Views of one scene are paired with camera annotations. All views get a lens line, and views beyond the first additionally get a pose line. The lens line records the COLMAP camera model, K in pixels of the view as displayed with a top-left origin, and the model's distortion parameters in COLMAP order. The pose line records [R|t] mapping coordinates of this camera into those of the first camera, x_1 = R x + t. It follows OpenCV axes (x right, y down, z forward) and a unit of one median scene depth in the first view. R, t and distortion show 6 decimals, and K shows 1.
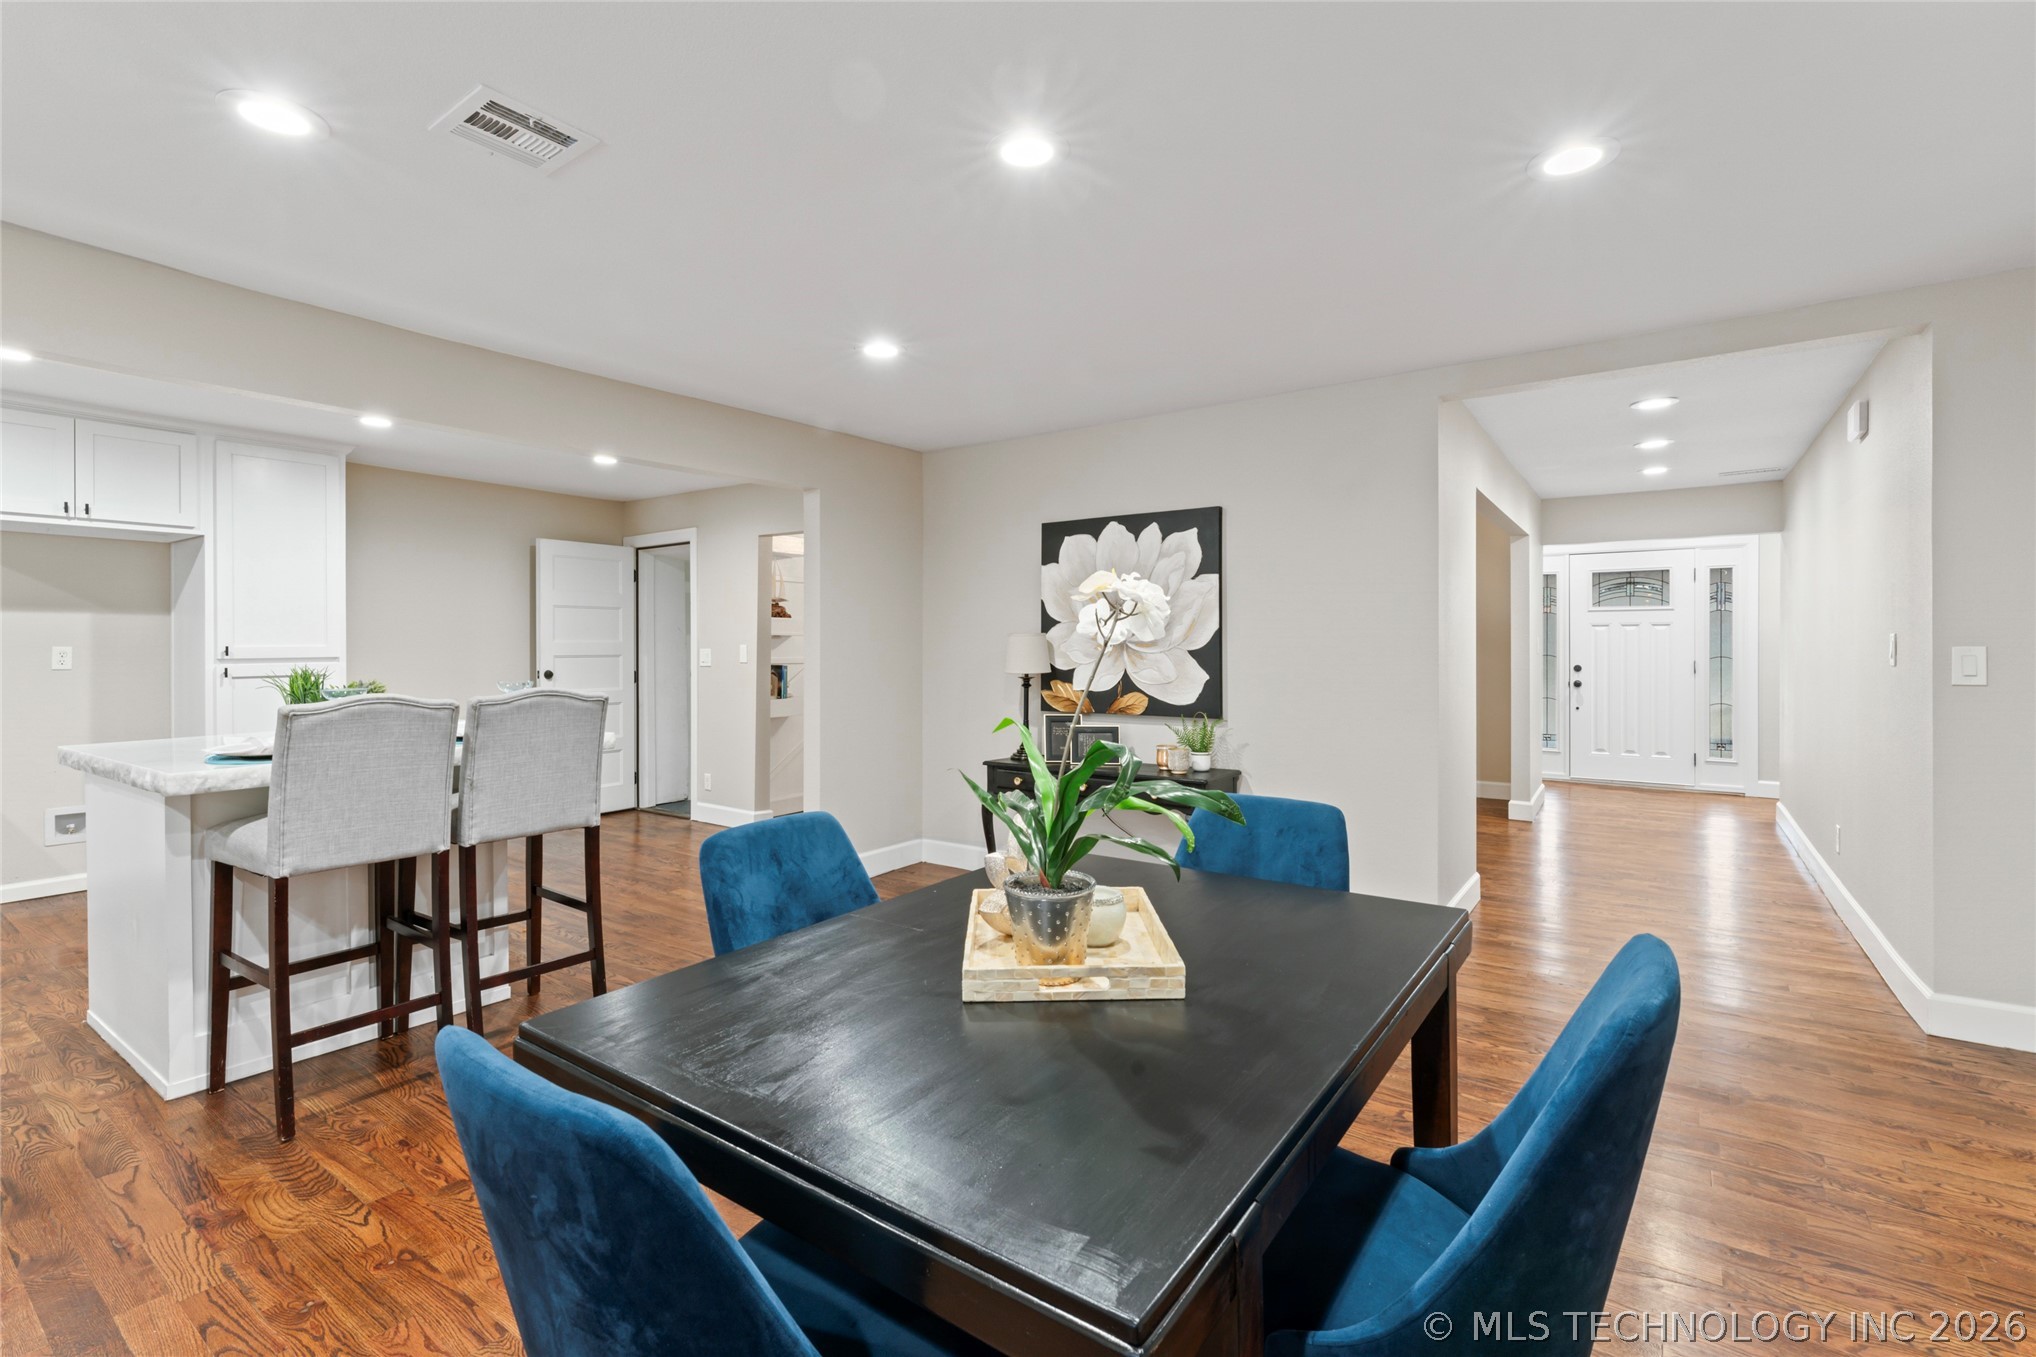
lens RADIAL K [[913.9, 0, 1019.1], [0, 913.9, 665.0], [0, 0, 1]] dist [-0.004212, -0.000121]
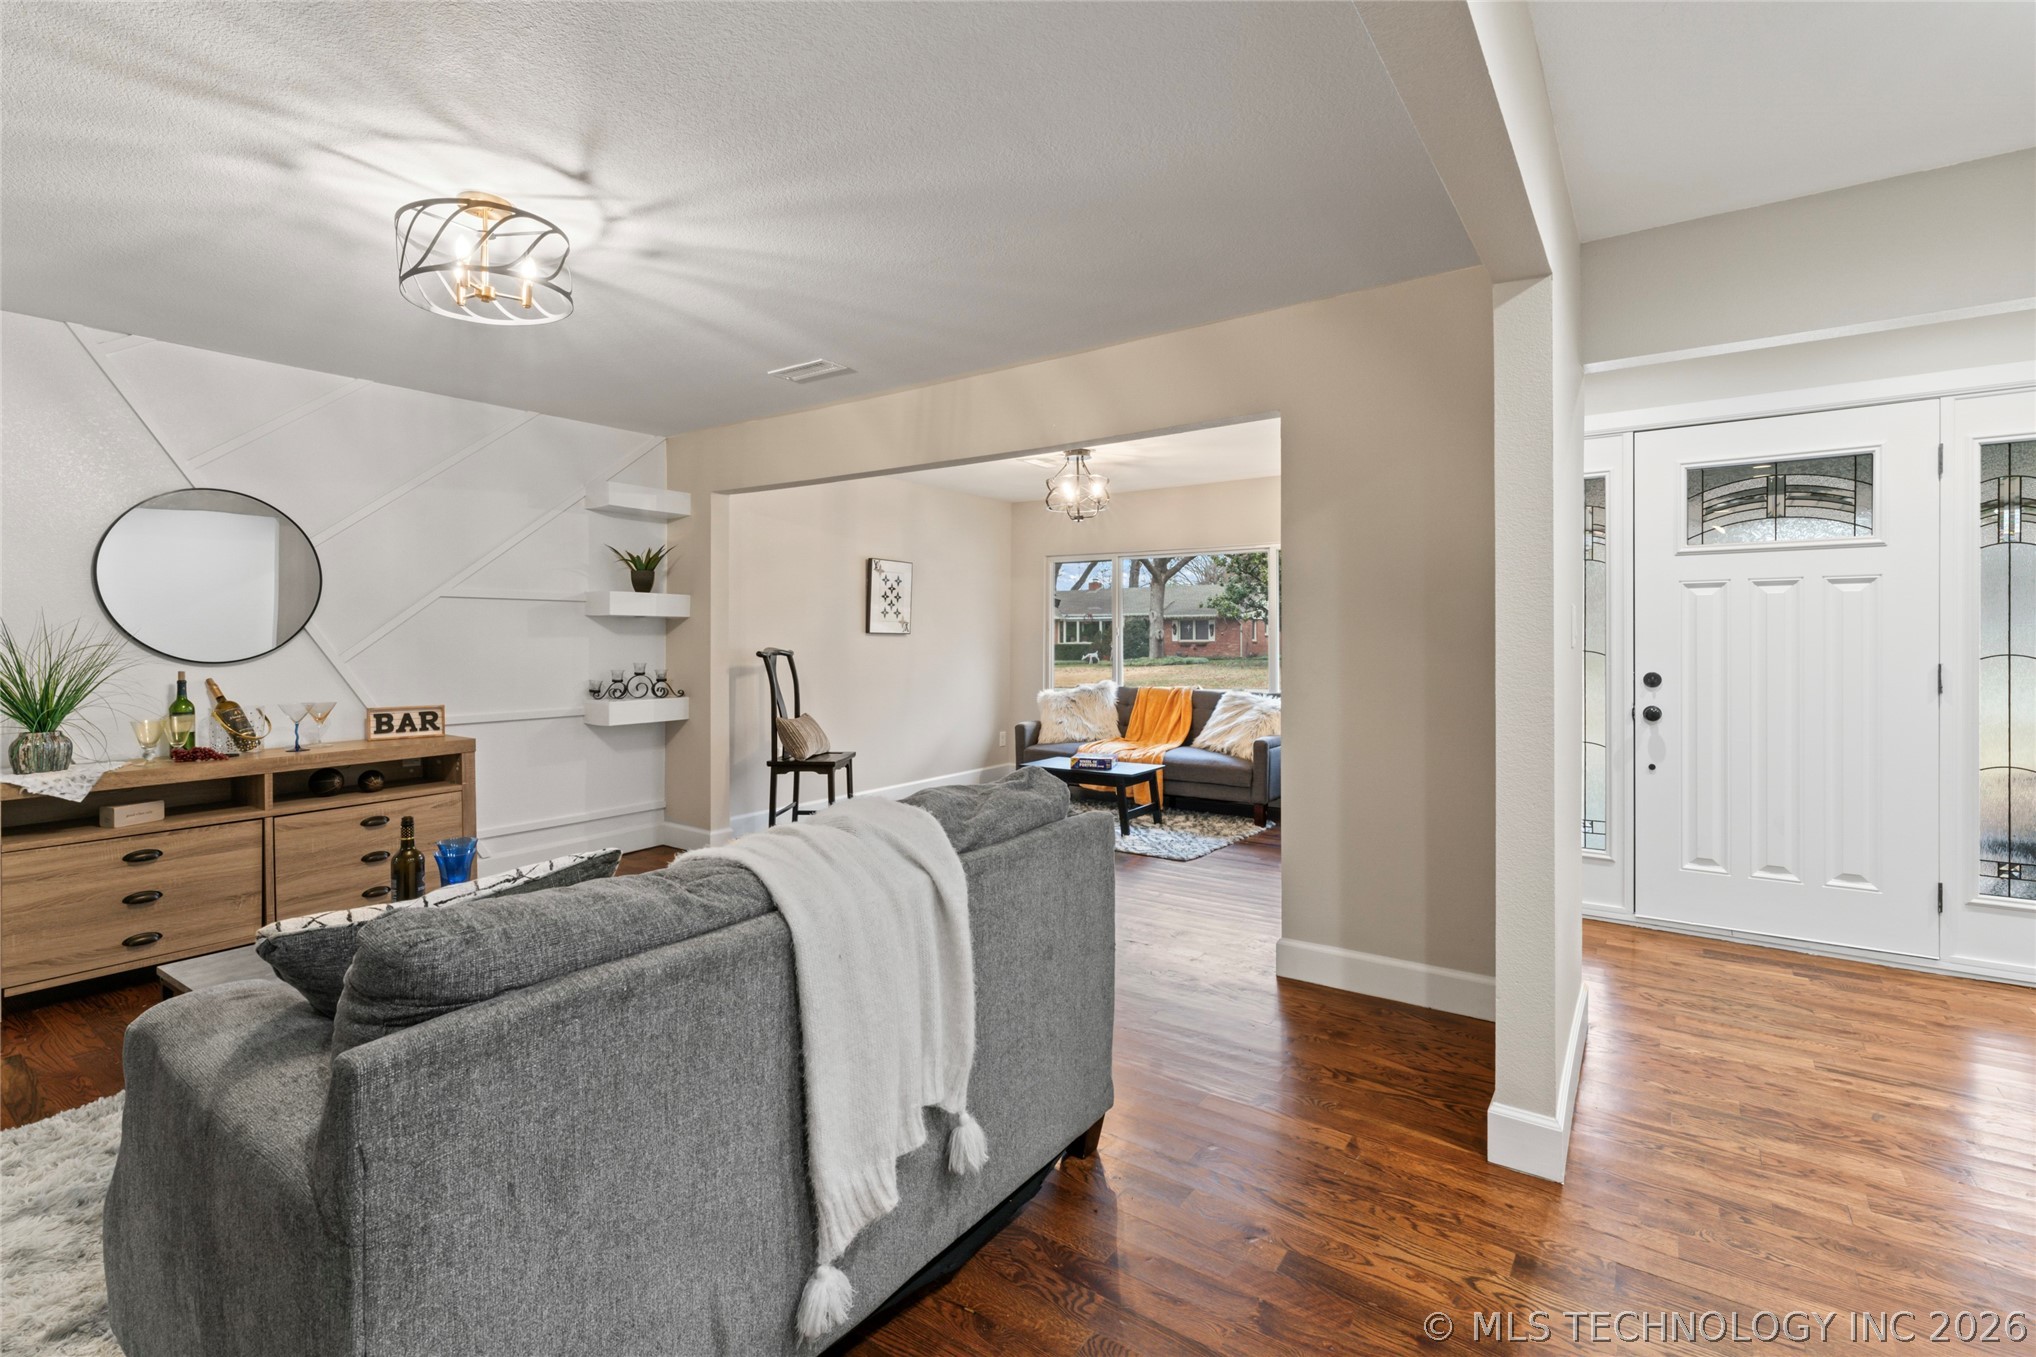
lens RADIAL K [[913.9, 0, 1016.0], [0, 913.9, 667.3], [0, 0, 1]] dist [-0.004212, -0.000121]
pose [[0.999943, 0.000514, -0.010640, 0.300041], [-0.000433, 0.999971, 0.007645, -0.005942], [0.010644, -0.007640, 0.999914, 0.543612]]
